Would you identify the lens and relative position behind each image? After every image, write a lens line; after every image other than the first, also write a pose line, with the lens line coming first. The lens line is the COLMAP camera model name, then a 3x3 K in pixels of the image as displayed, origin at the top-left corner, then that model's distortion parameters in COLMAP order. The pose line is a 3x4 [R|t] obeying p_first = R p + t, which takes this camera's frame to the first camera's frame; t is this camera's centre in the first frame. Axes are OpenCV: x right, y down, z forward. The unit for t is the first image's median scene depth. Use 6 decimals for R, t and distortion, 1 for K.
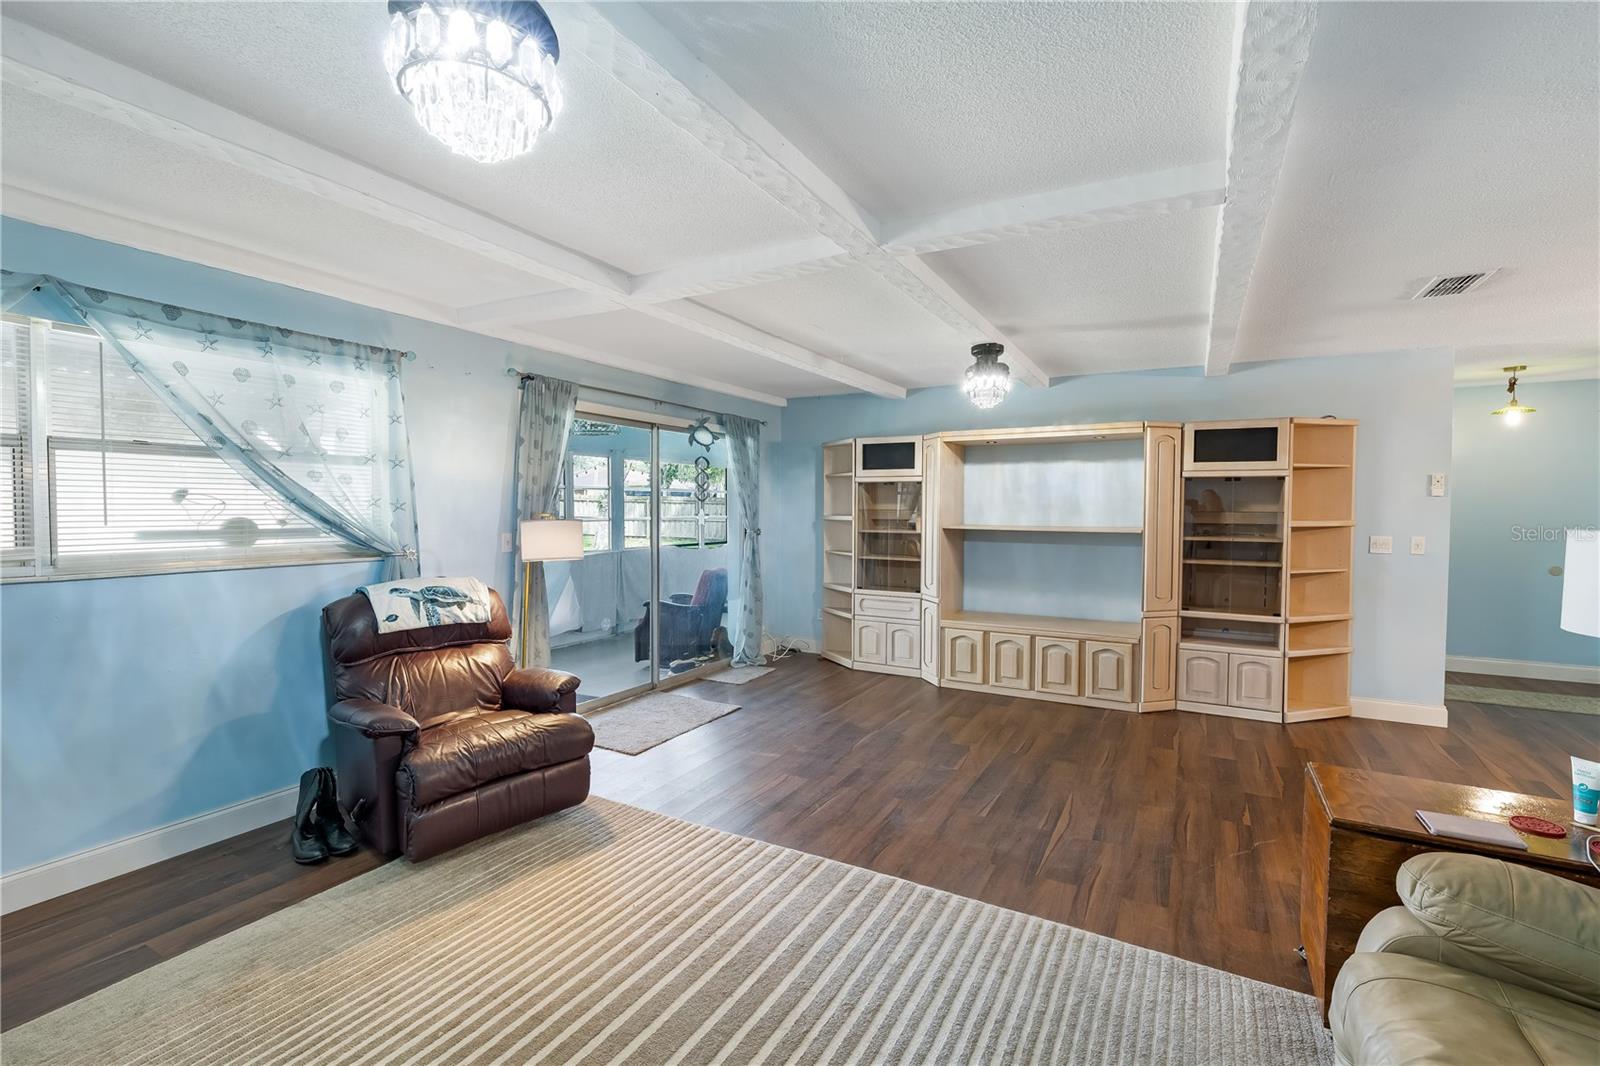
lens RADIAL K [[715.6, 0, 782.3], [0, 715.6, 525.7], [0, 0, 1]] dist [-0.002933, 0.000004]
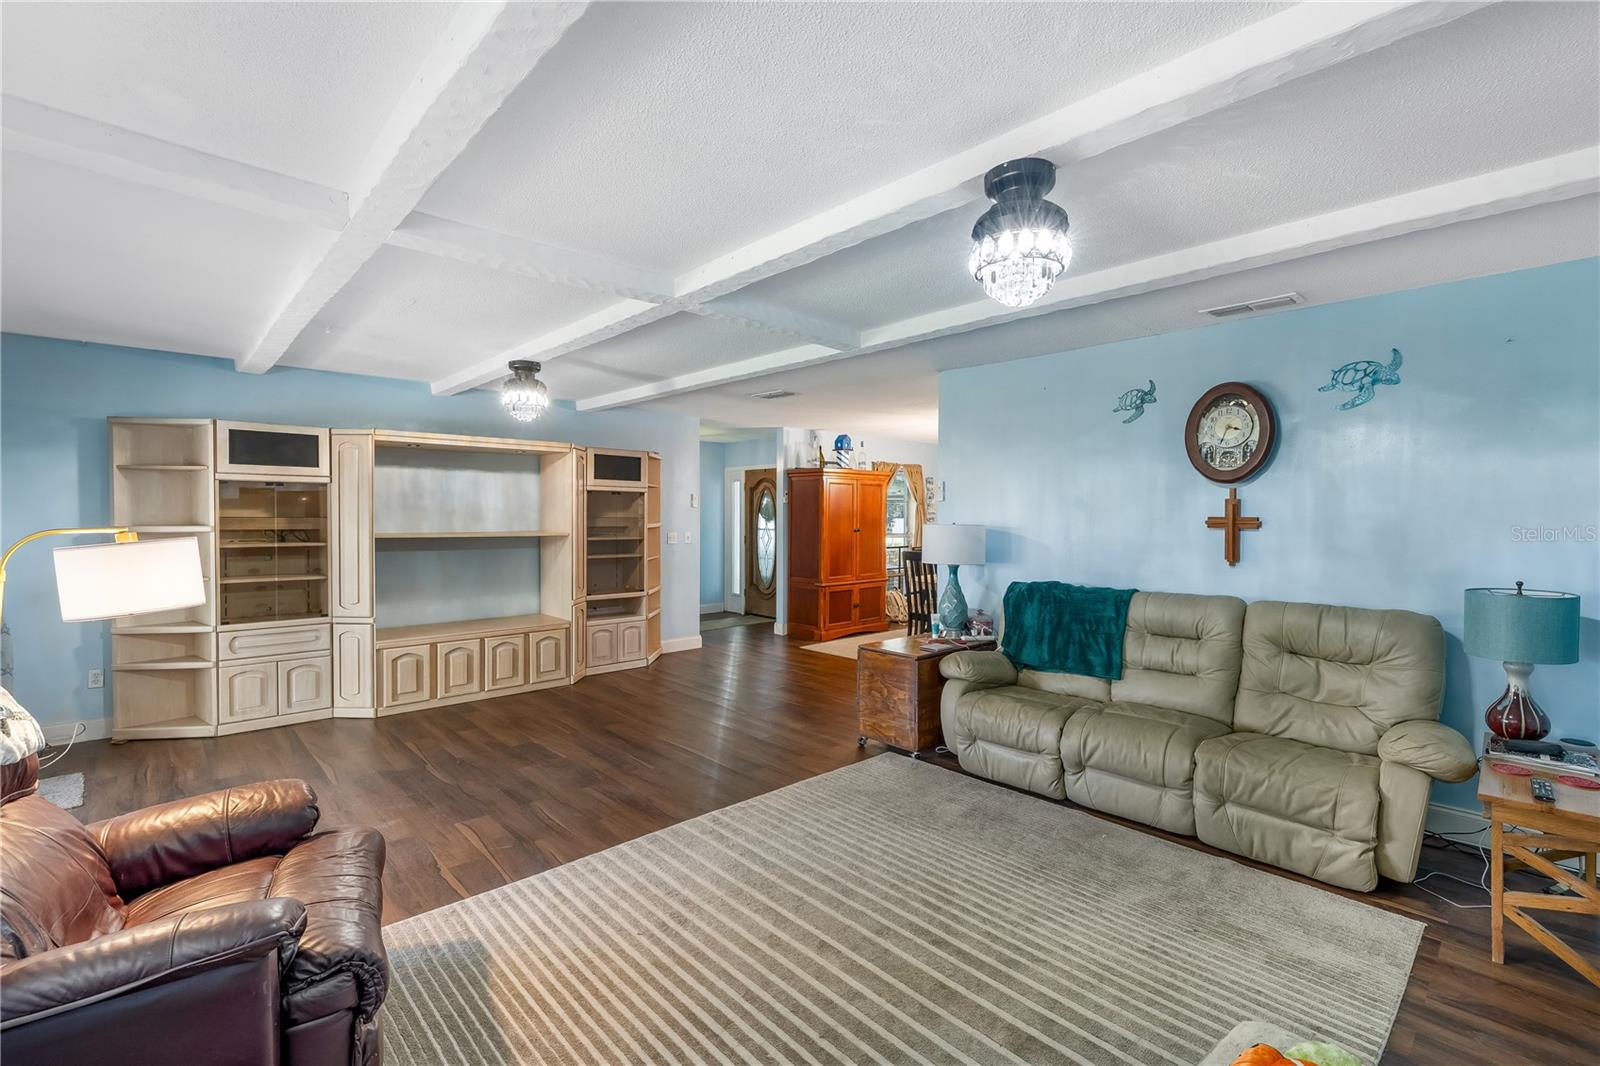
lens RADIAL K [[715.6, 0, 822.8], [0, 715.6, 520.7], [0, 0, 1]] dist [-0.002933, 0.000004]
pose [[0.278580, -0.010241, 0.960358, -0.531003], [0.024436, 0.999695, 0.003572, -0.008398], [-0.960102, 0.022472, 0.278745, 0.246866]]
